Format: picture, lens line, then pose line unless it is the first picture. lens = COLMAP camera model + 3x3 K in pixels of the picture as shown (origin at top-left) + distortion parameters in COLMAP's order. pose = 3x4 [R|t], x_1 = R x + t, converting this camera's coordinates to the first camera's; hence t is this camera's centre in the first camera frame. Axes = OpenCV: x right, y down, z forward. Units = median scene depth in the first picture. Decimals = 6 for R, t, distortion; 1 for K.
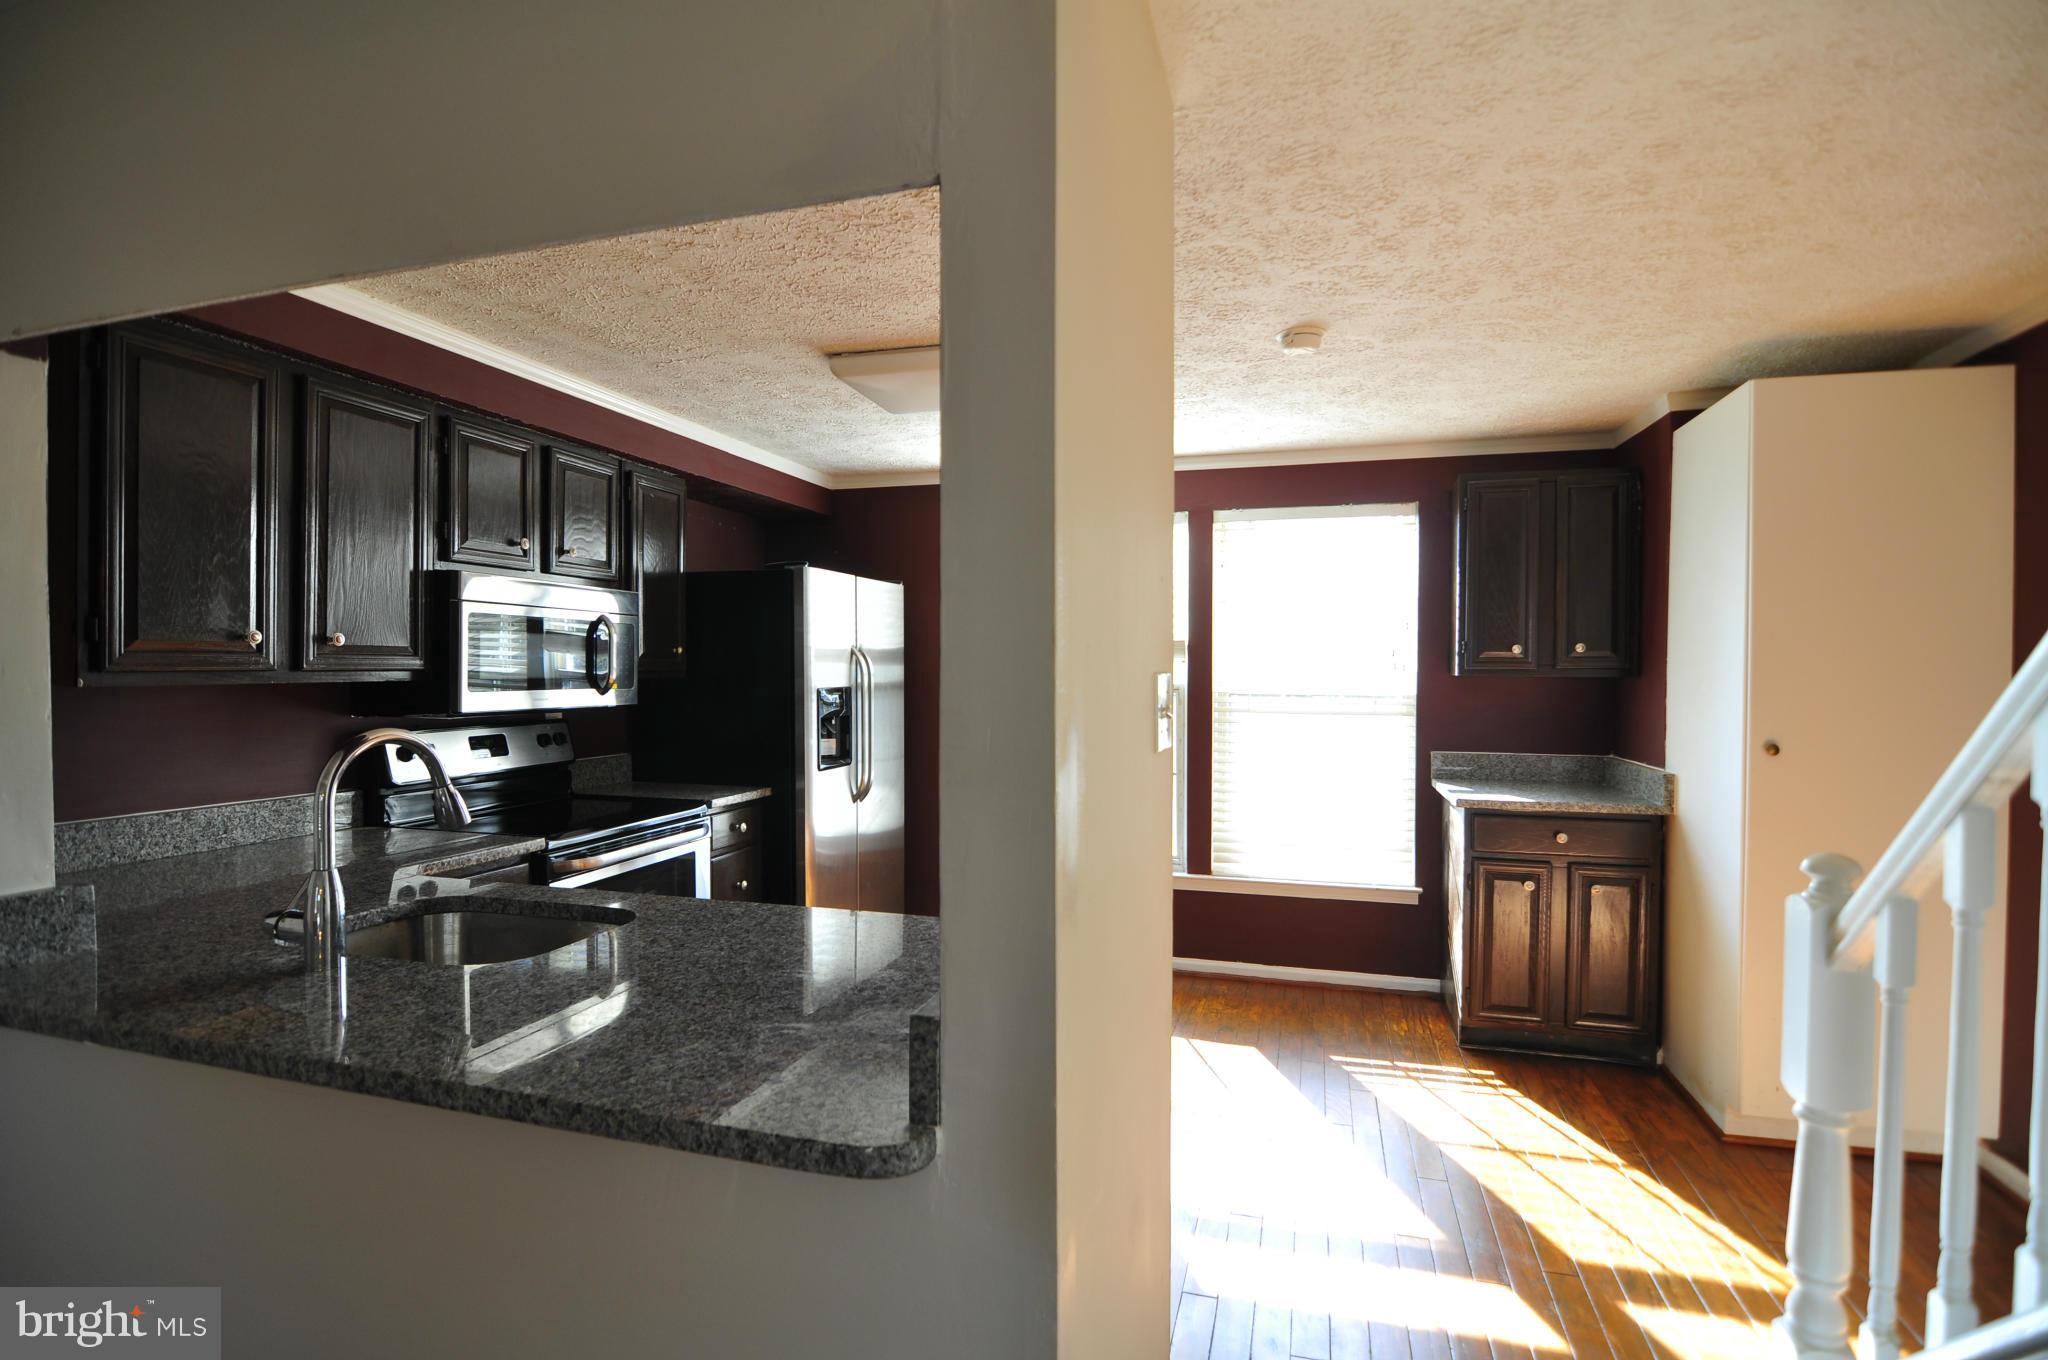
lens RADIAL K [[979.1, 0, 1022.5], [0, 979.1, 680.0], [0, 0, 1]] dist [-0.005712, -0.009301]
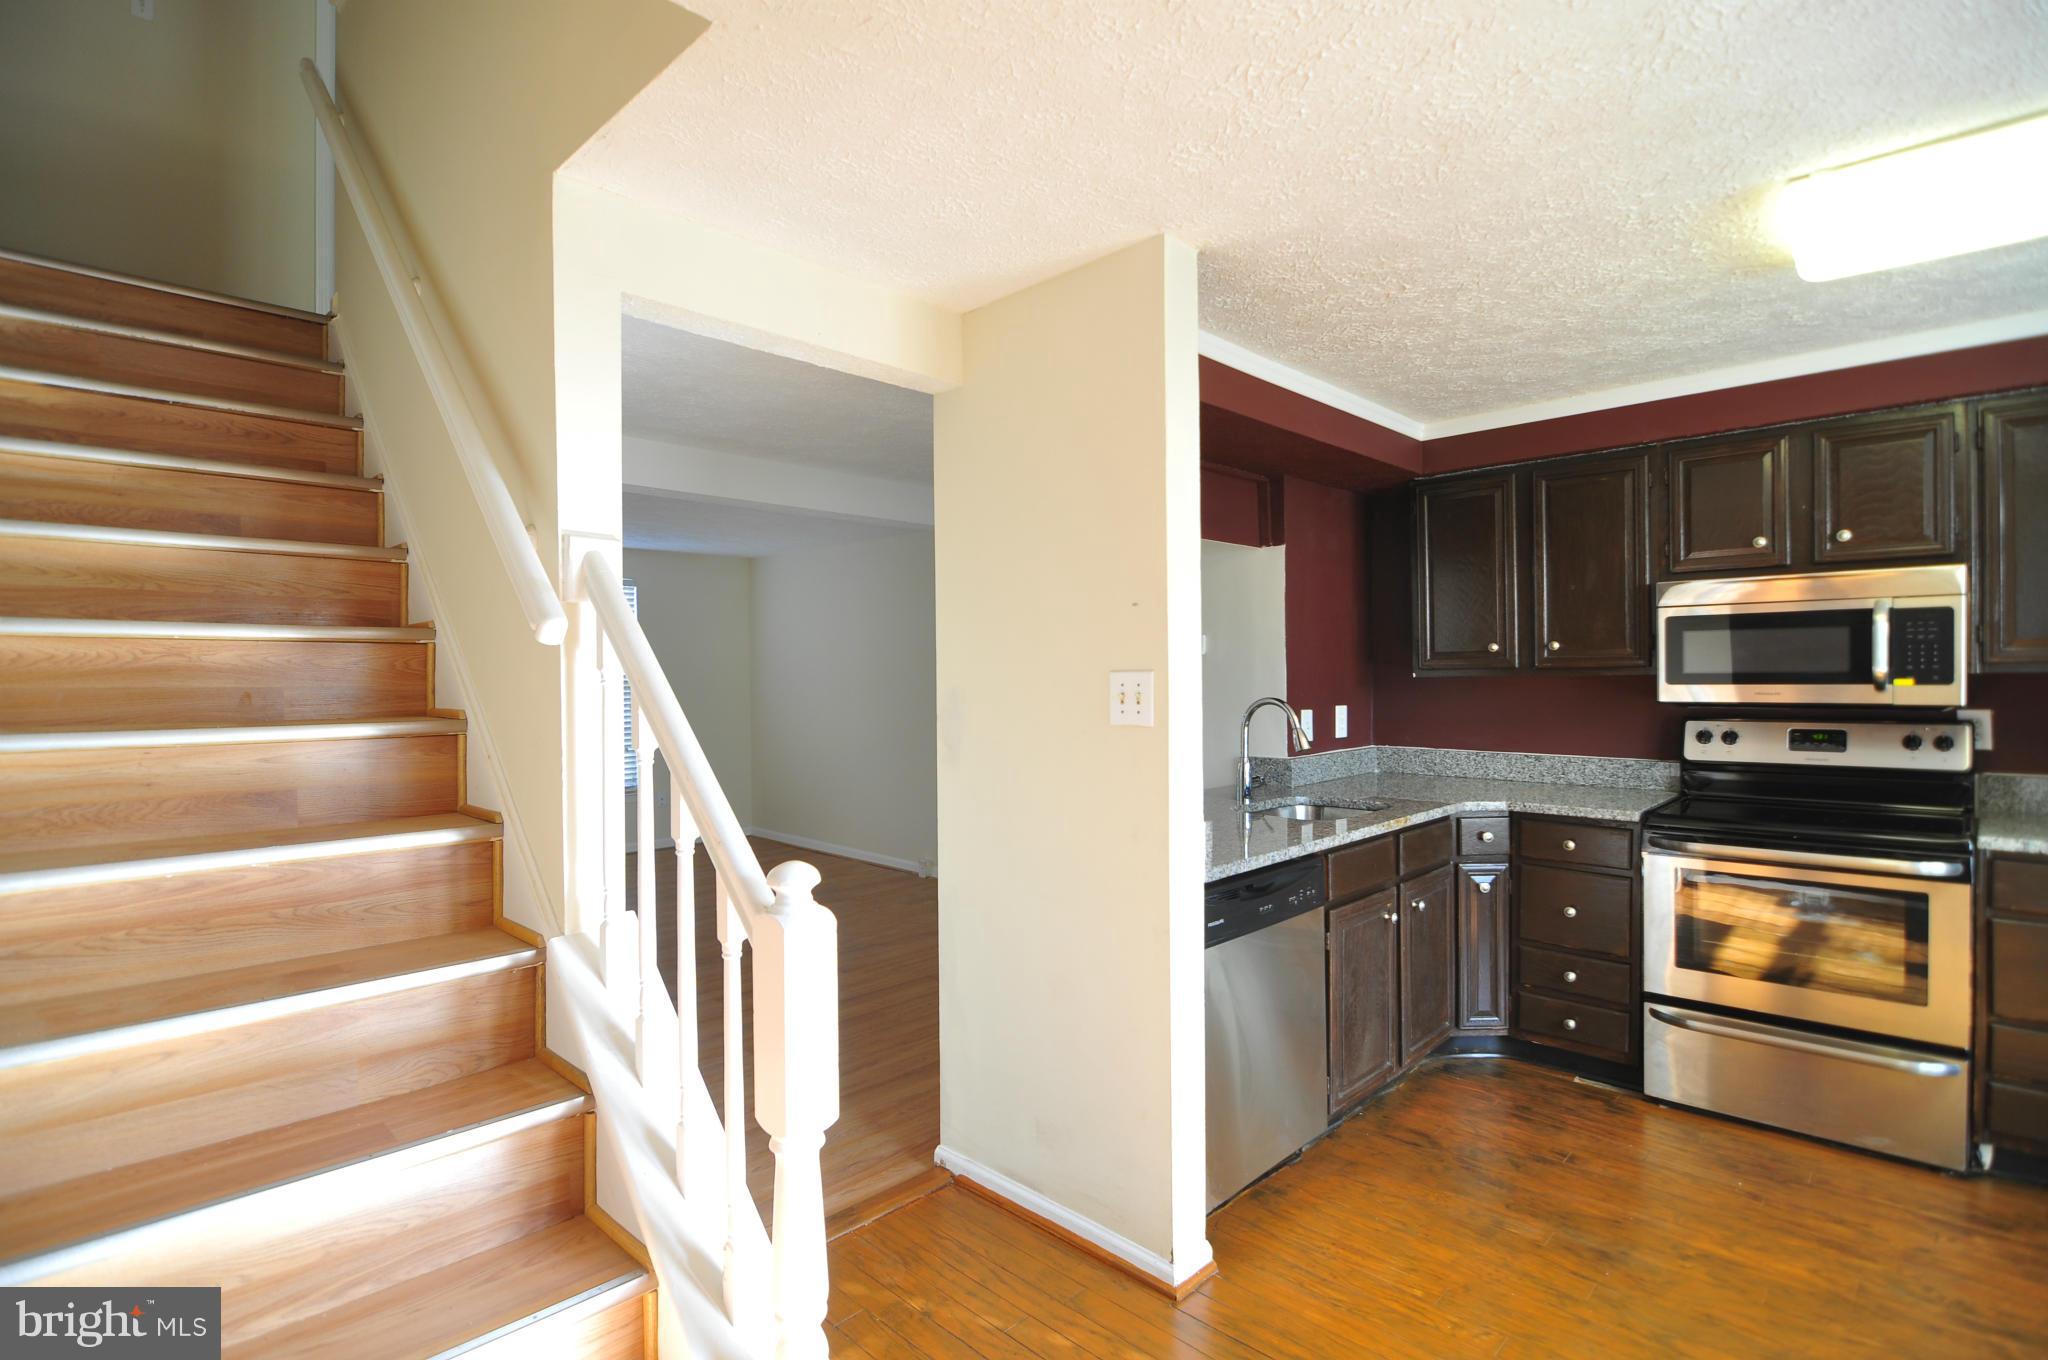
lens RADIAL K [[979.1, 0, 1019.9], [0, 979.1, 689.3], [0, 0, 1]] dist [-0.005712, -0.009301]
pose [[-0.476567, 0.021778, -0.878868, 0.756212], [0.003518, 0.999732, 0.022866, -0.011150], [0.879131, 0.007806, -0.476516, 0.795456]]
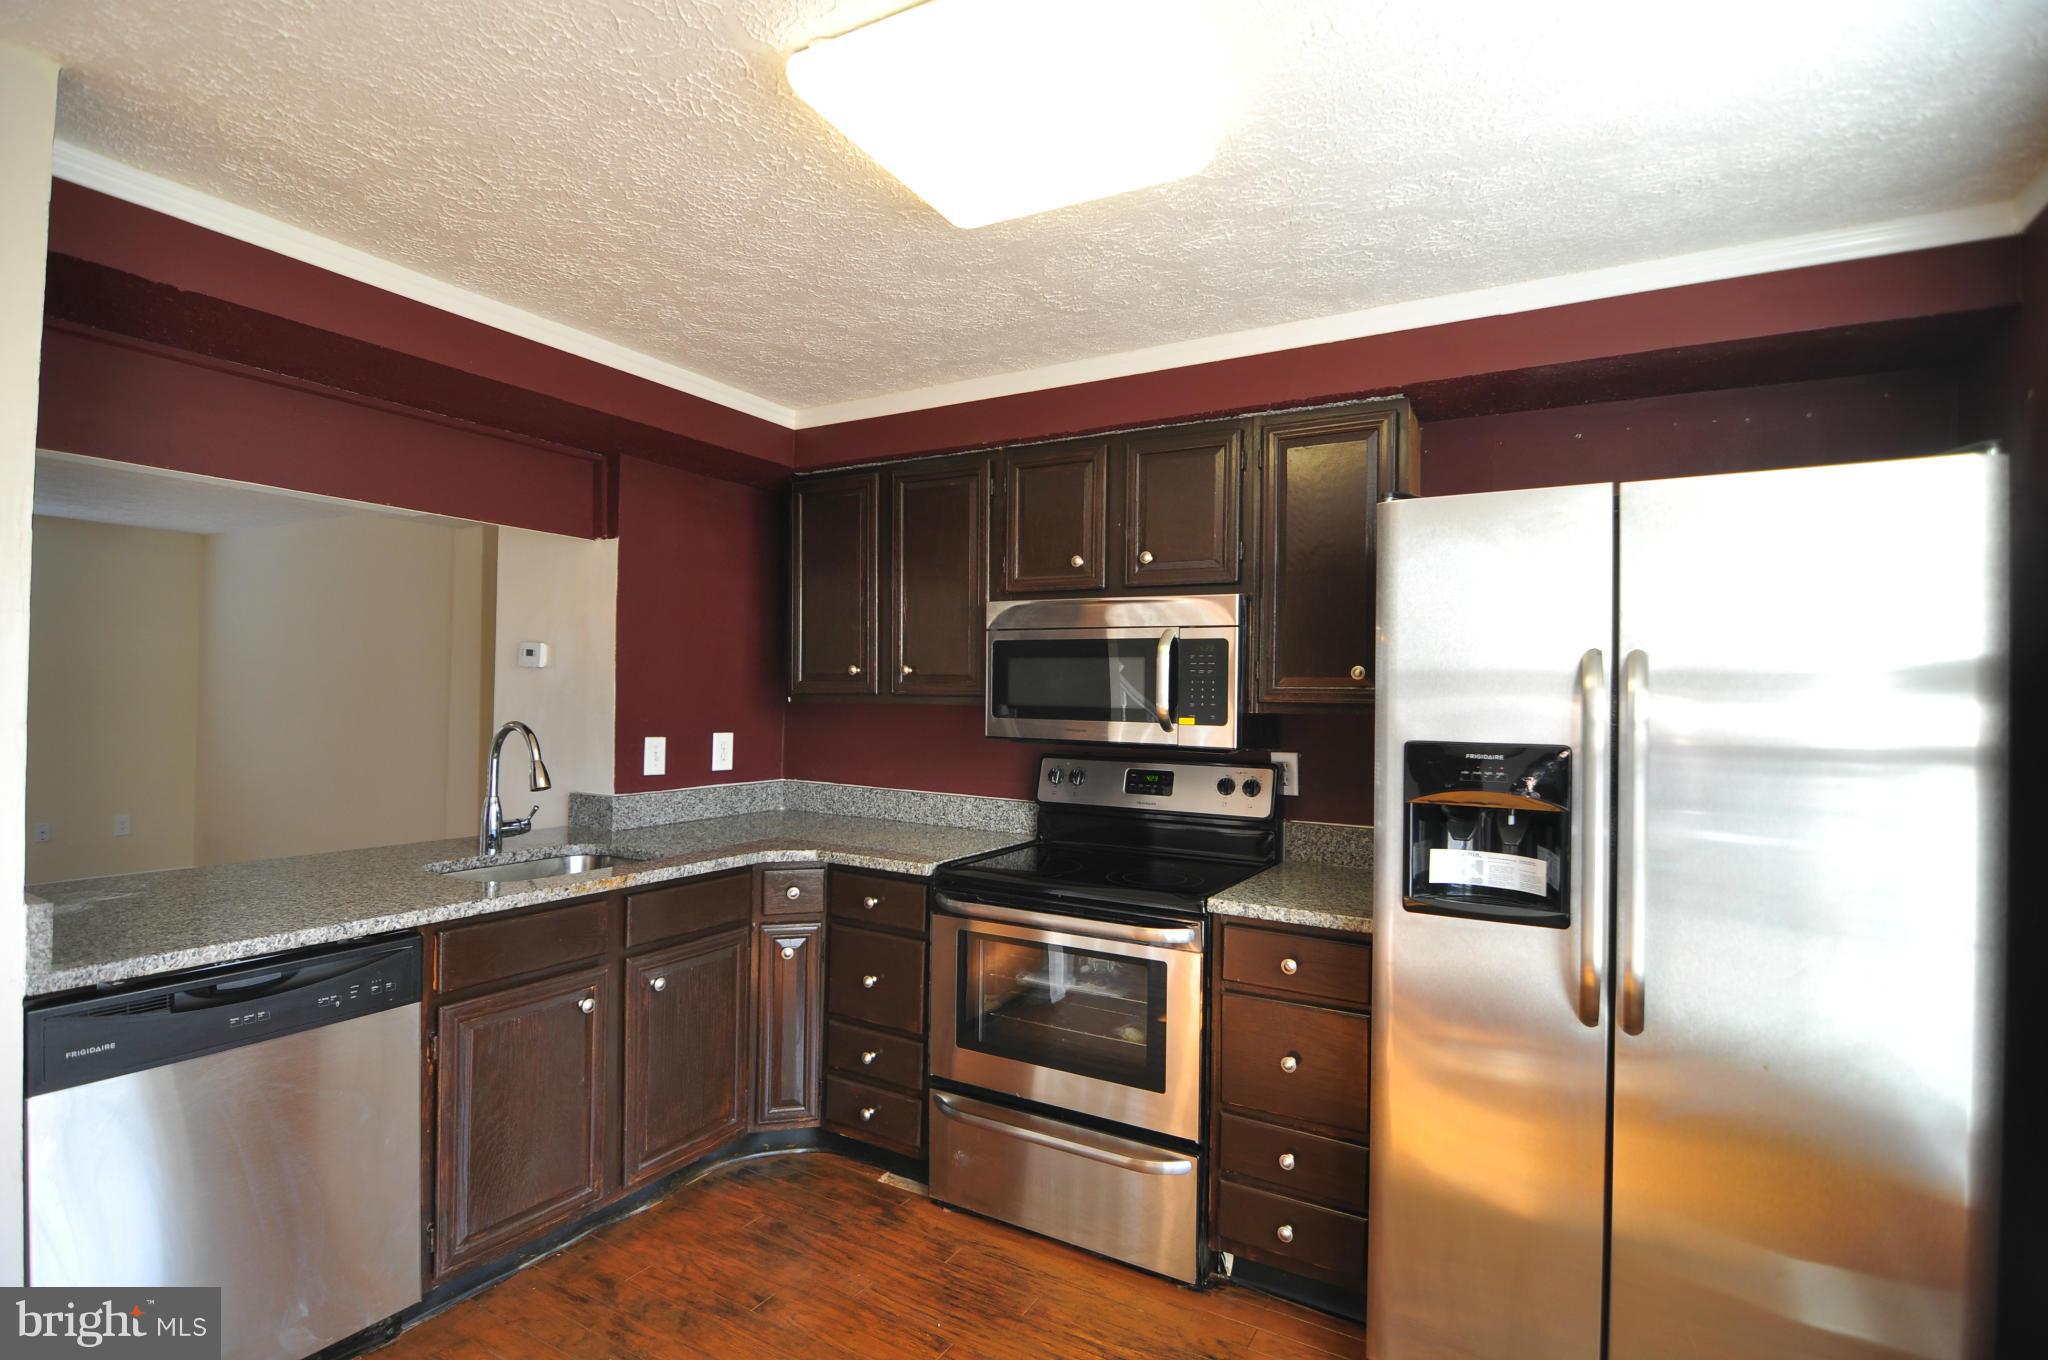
lens RADIAL K [[979.1, 0, 1018.5], [0, 979.1, 687.6], [0, 0, 1]] dist [-0.005712, -0.009301]
pose [[-0.245658, -0.010298, -0.969302, 0.393992], [-0.028536, 0.999587, -0.003387, -0.015632], [0.968937, 0.026828, -0.245850, 1.164491]]
